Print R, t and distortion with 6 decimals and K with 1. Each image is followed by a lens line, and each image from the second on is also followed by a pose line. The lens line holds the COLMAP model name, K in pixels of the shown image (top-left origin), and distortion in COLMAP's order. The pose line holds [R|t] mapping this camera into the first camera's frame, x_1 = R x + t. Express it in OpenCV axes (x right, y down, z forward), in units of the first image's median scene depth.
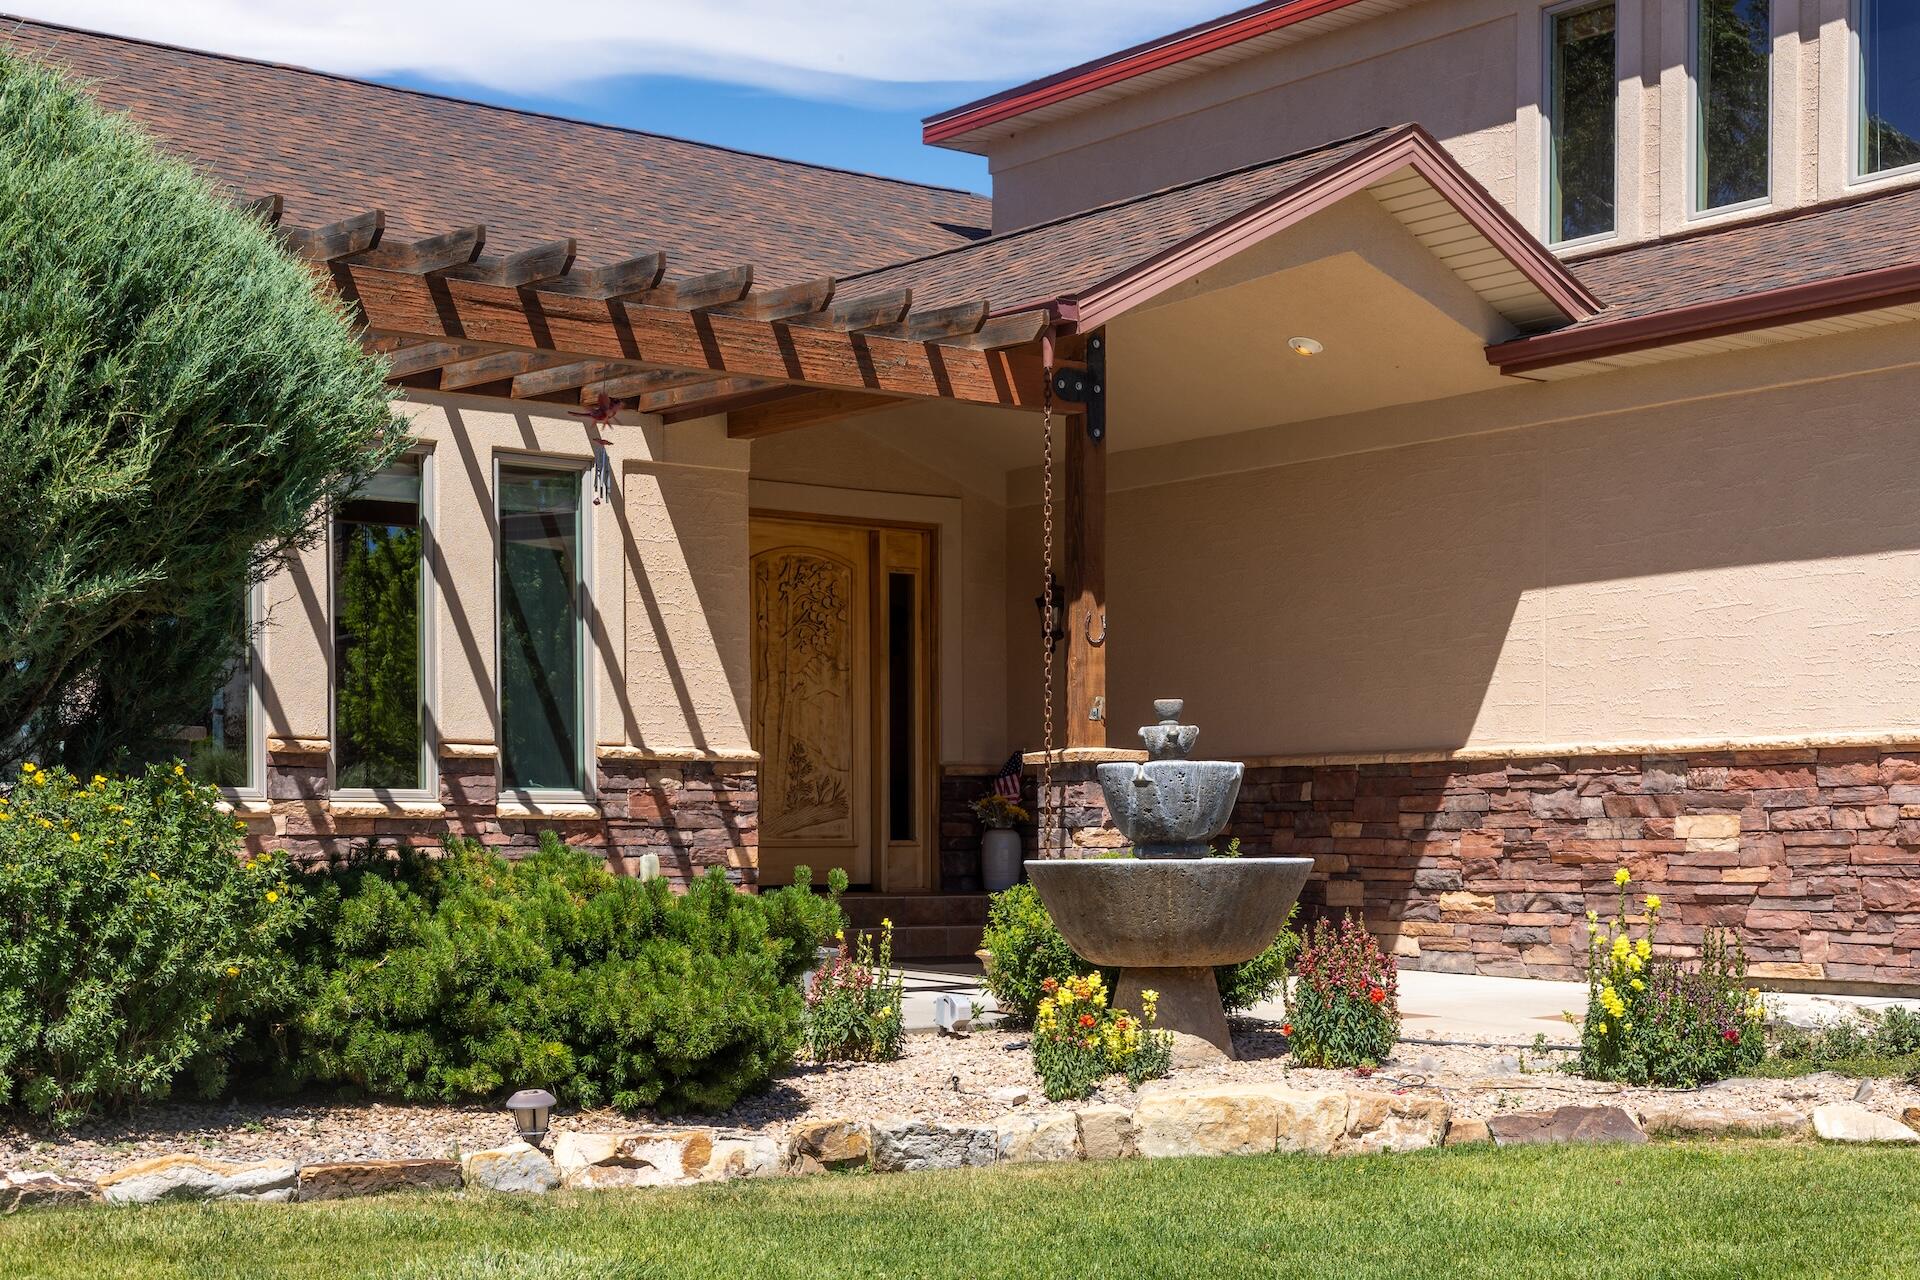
lens RADIAL K [[2780.0, 0, 929.3], [0, 2780.0, 917.5], [0, 0, 1]] dist [0.085917, 0.000000]
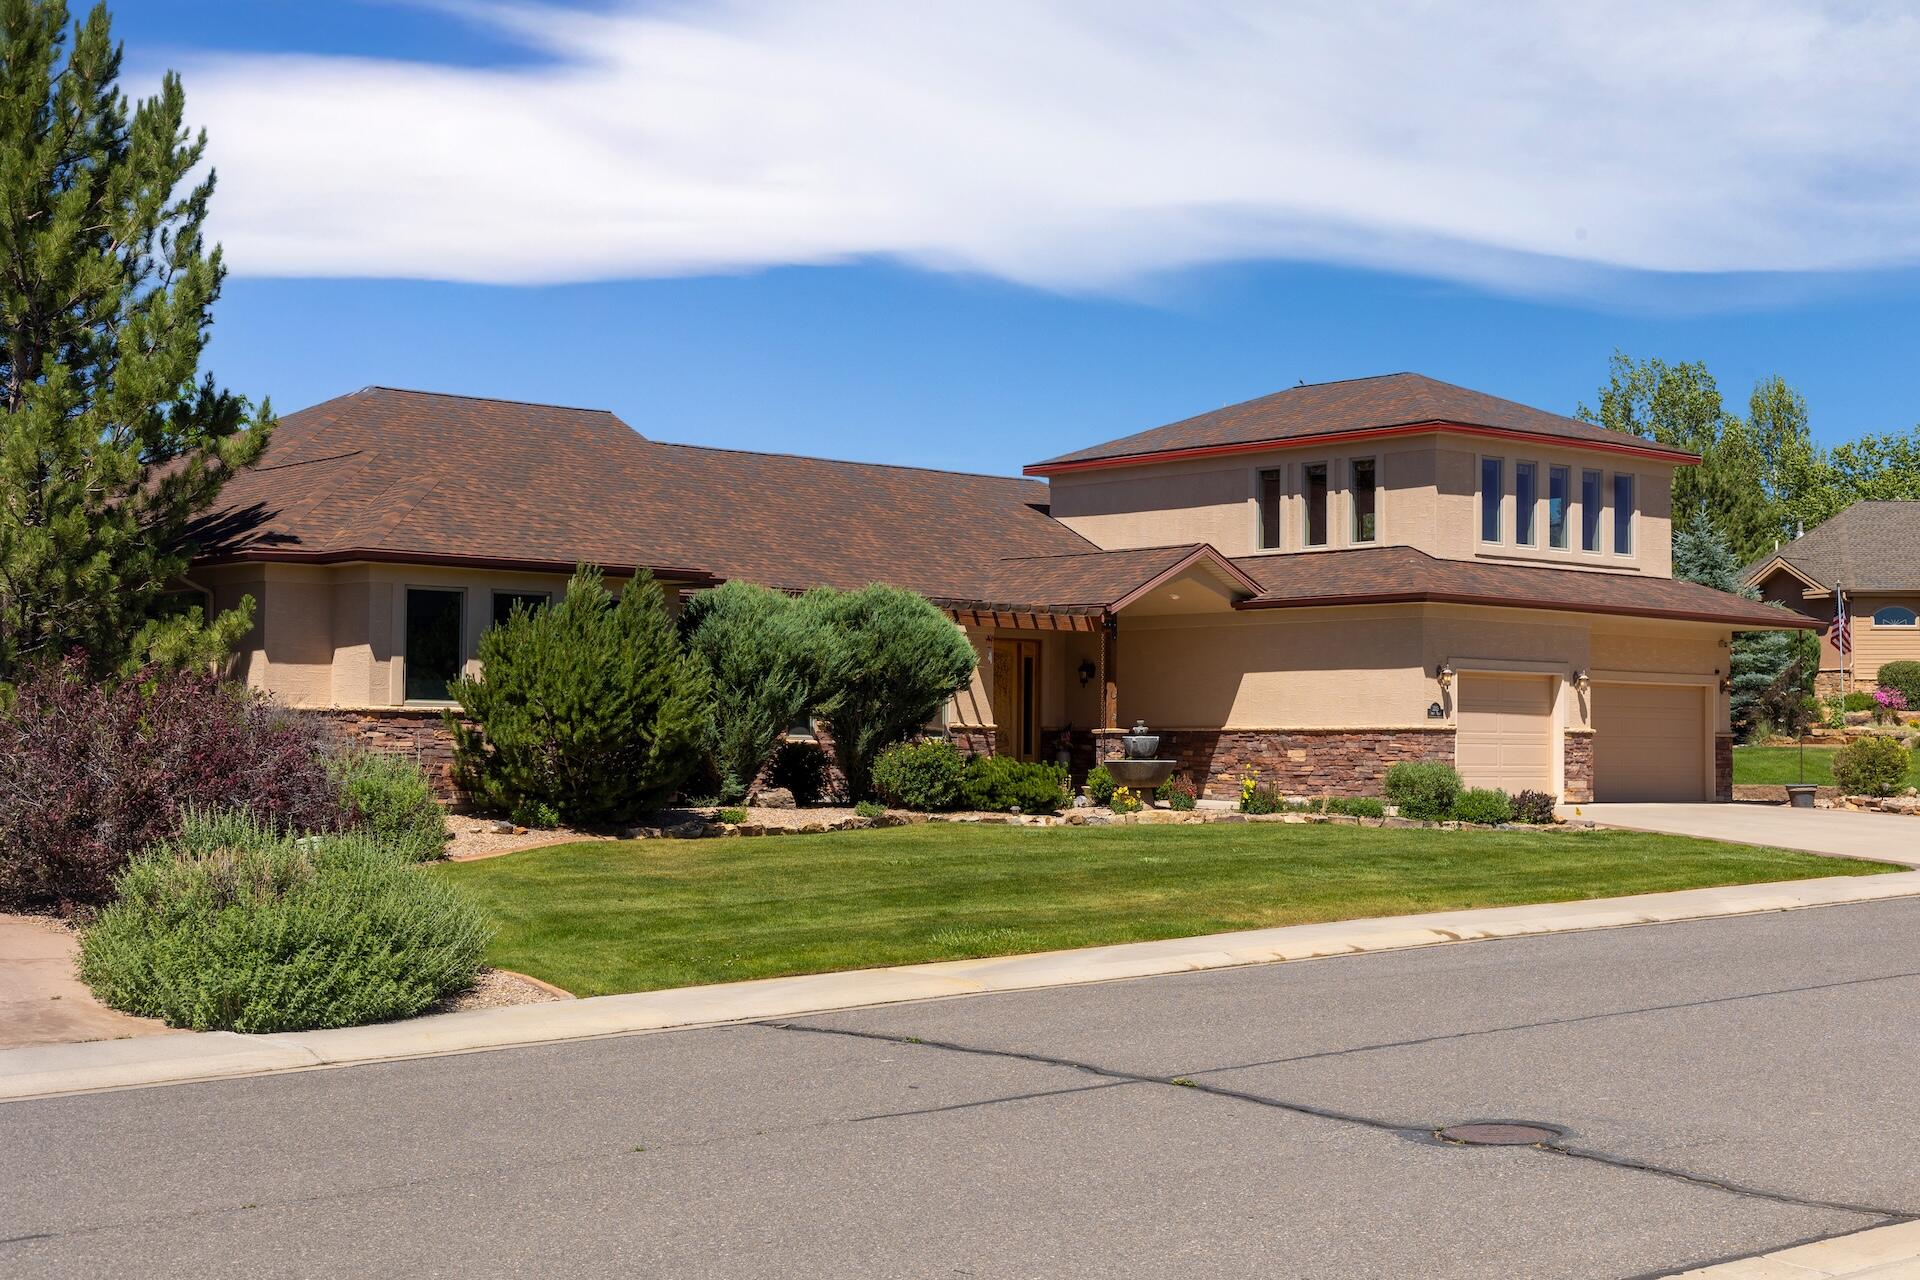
lens RADIAL K [[2780.0, 0, 959.0], [0, 2780.0, 636.8], [0, 0, 1]] dist [0.085917, 0.000000]
pose [[0.998233, 0.013629, 0.057836, -0.286499], [-0.009625, 0.997573, -0.068959, 0.056039], [-0.058635, 0.068281, 0.995942, -2.092220]]
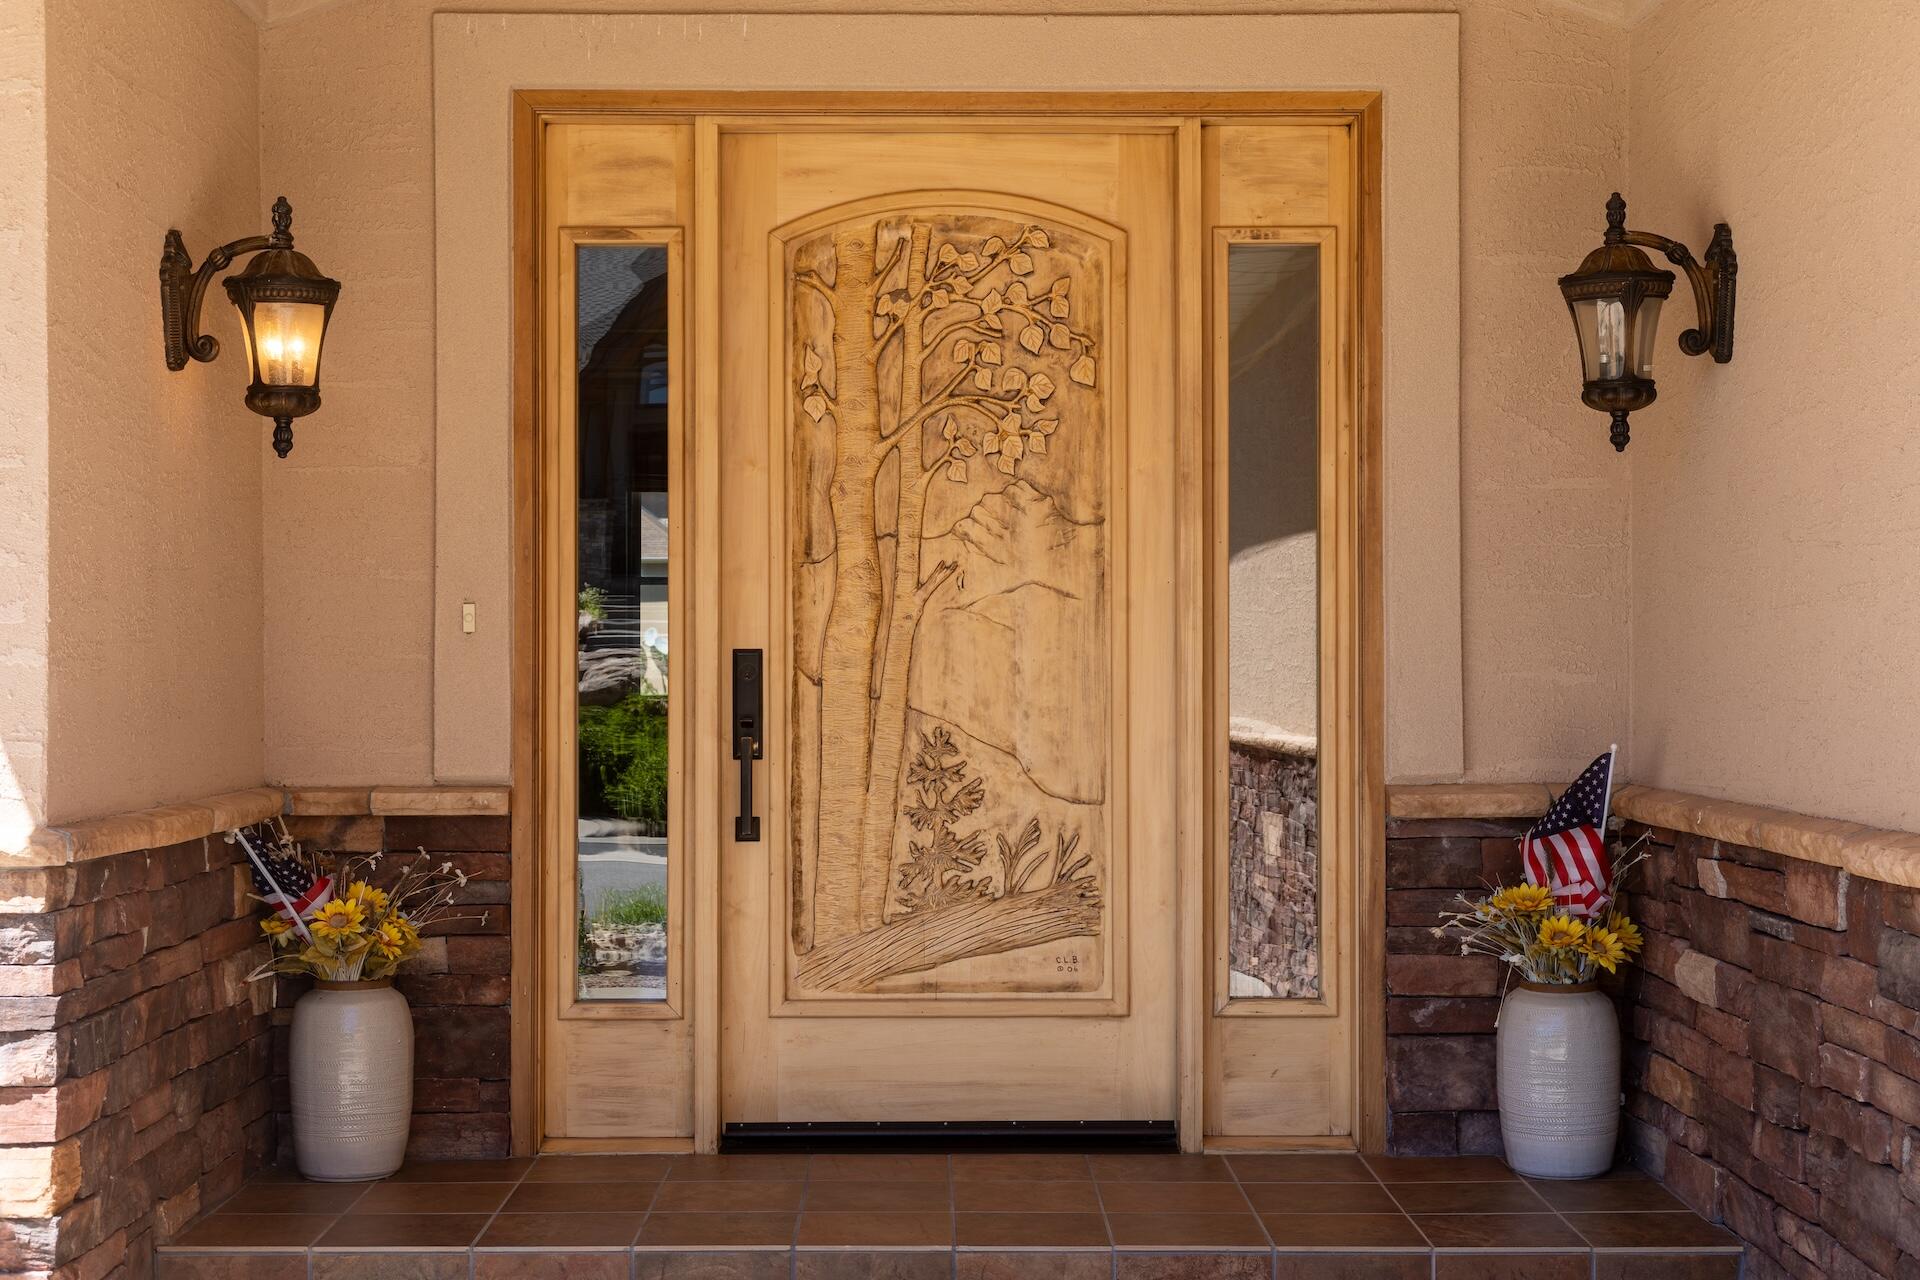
lens RADIAL K [[2780.0, 0, 961.2], [0, 2780.0, 634.2], [0, 0, 1]] dist [0.085917, 0.000000]
pose [[0.802307, -0.004226, -0.596897, 0.202967], [-0.017431, 0.999383, -0.030505, -0.075283], [0.596657, 0.034878, 0.801738, 0.834471]]
